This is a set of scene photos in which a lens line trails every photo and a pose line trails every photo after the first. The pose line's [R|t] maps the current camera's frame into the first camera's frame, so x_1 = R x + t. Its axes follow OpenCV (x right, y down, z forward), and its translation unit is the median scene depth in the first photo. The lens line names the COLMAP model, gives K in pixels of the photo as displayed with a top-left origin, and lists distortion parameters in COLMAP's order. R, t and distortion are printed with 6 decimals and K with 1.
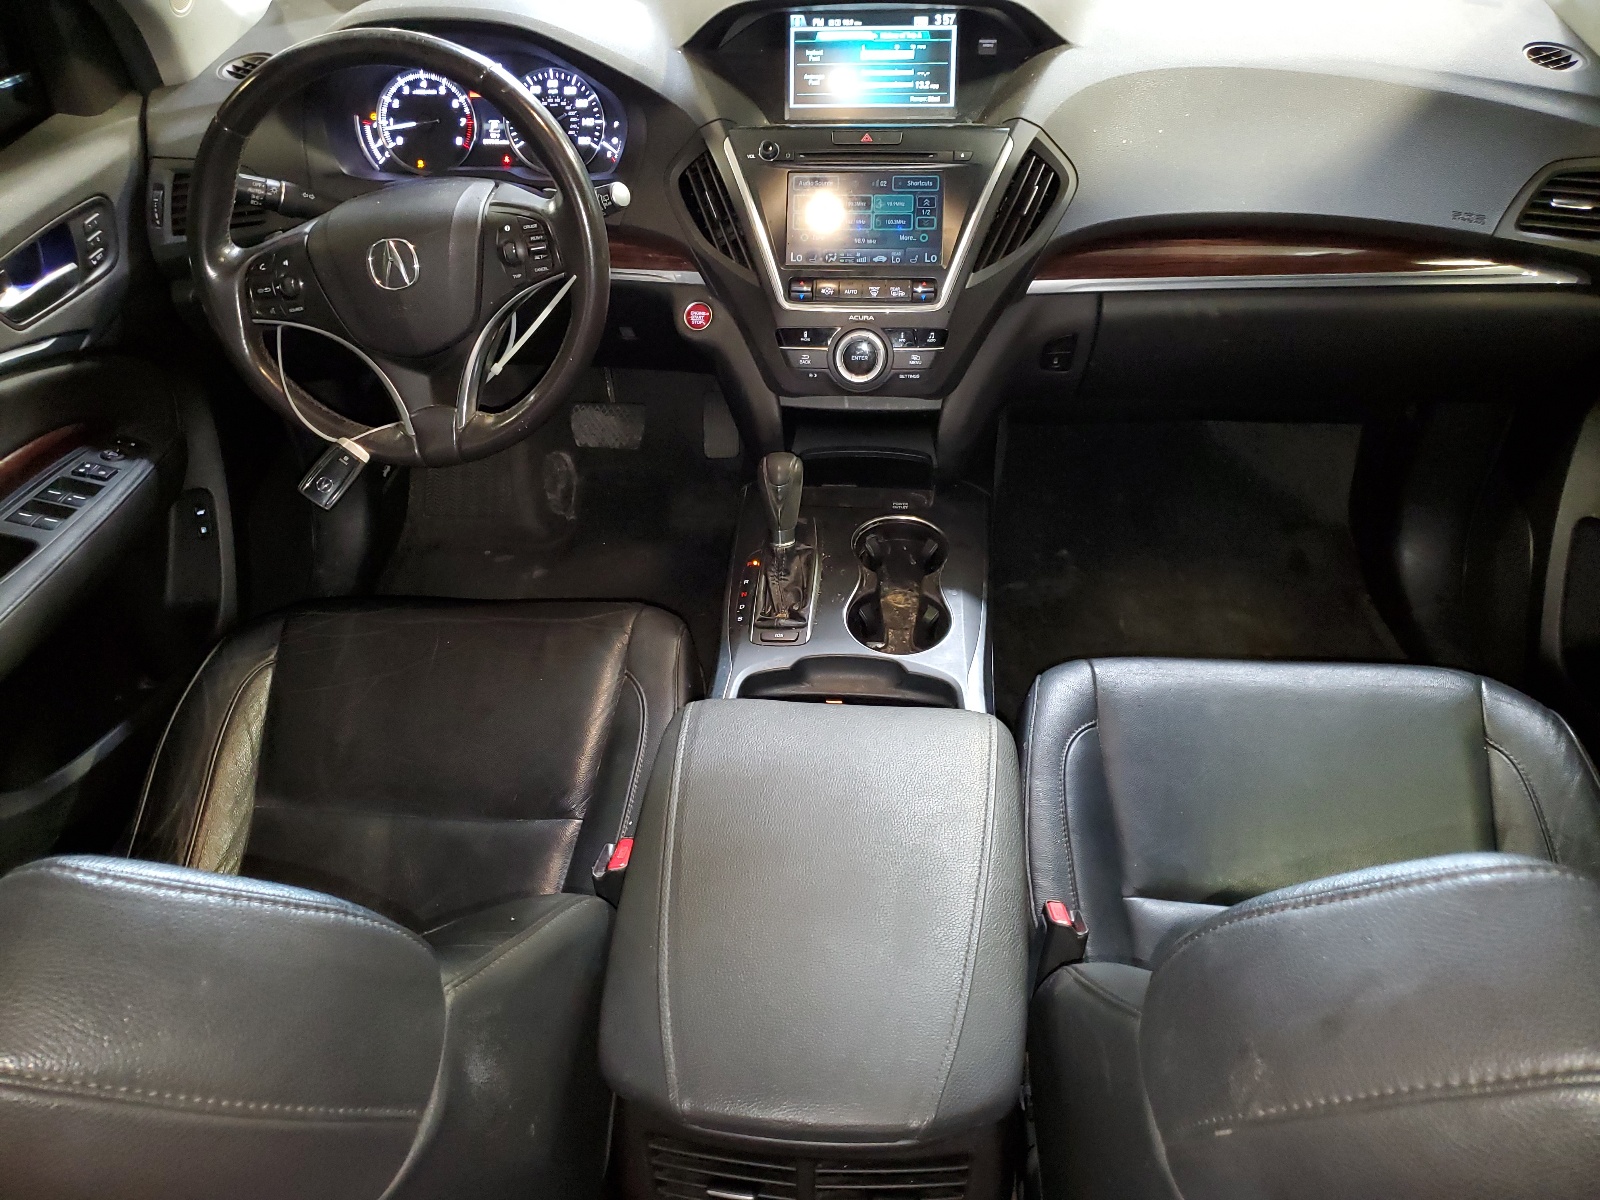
lens RADIAL K [[1223.5, 0, 796.1], [0, 1223.5, 599.6], [0, 0, 1]] dist [-0.001727, 0.001148]
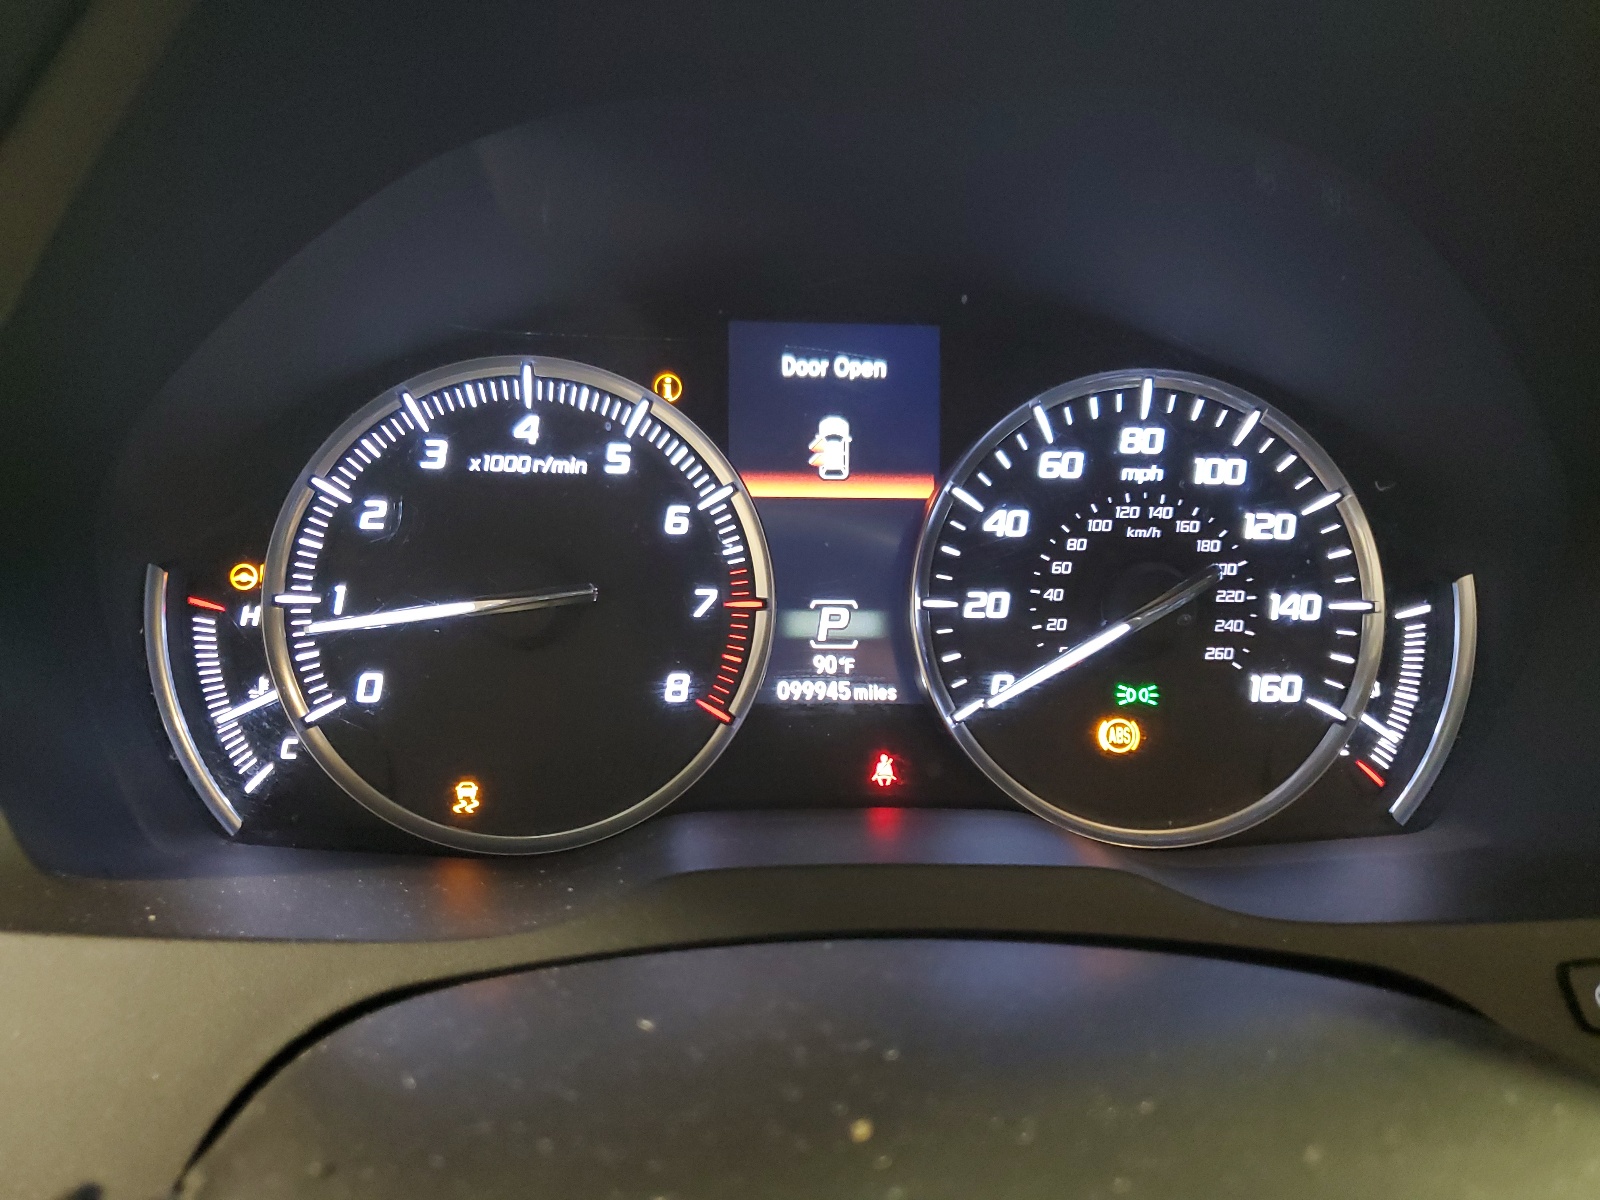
lens RADIAL K [[1223.5, 0, 801.4], [0, 1223.5, 605.6], [0, 0, 1]] dist [-0.001727, 0.001148]
pose [[0.989125, 0.008040, 0.146854, -0.288173], [0.048754, 0.924124, -0.378970, -0.313439], [-0.138758, 0.382009, 0.913682, 0.815555]]
